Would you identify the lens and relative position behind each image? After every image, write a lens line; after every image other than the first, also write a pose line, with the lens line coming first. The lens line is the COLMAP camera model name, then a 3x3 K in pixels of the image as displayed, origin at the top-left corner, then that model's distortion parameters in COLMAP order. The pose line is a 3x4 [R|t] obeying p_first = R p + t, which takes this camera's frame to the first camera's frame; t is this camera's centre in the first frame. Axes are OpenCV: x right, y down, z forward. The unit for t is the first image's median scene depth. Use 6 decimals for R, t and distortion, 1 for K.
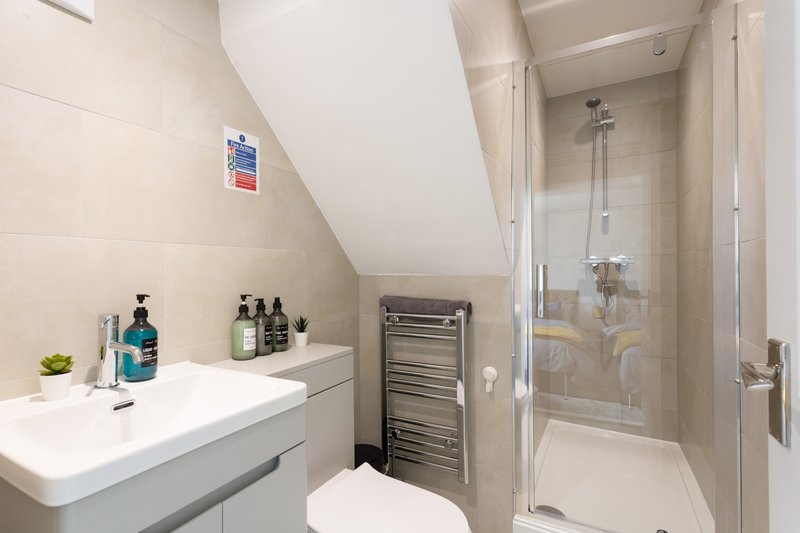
lens RADIAL K [[392.1, 0, 373.6], [0, 392.1, 268.2], [0, 0, 1]] dist [0.005306, 0.000987]
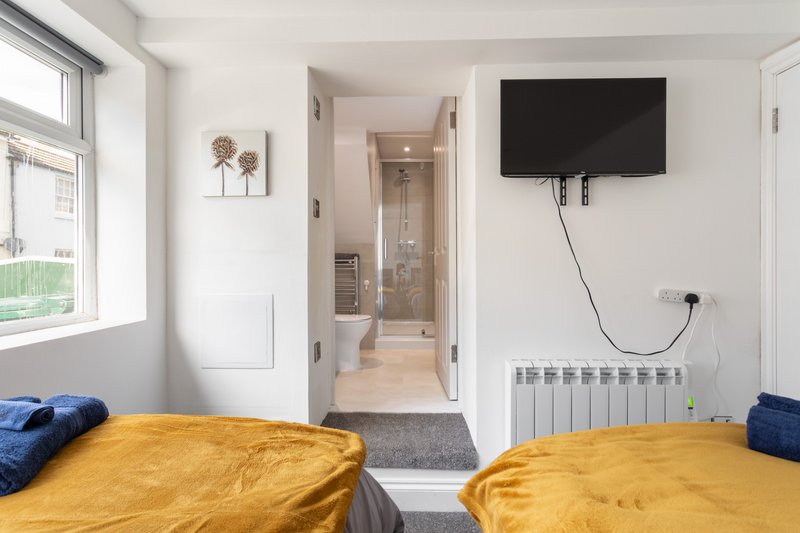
lens RADIAL K [[435.5, 0, 399.0], [0, 435.5, 267.2], [0, 0, 1]] dist [-0.013774, 0.002961]
pose [[0.869898, -0.000275, 0.493232, -0.649312], [-0.001026, 0.999997, 0.002368, 0.118552], [-0.493231, -0.002567, 0.869895, -1.102829]]
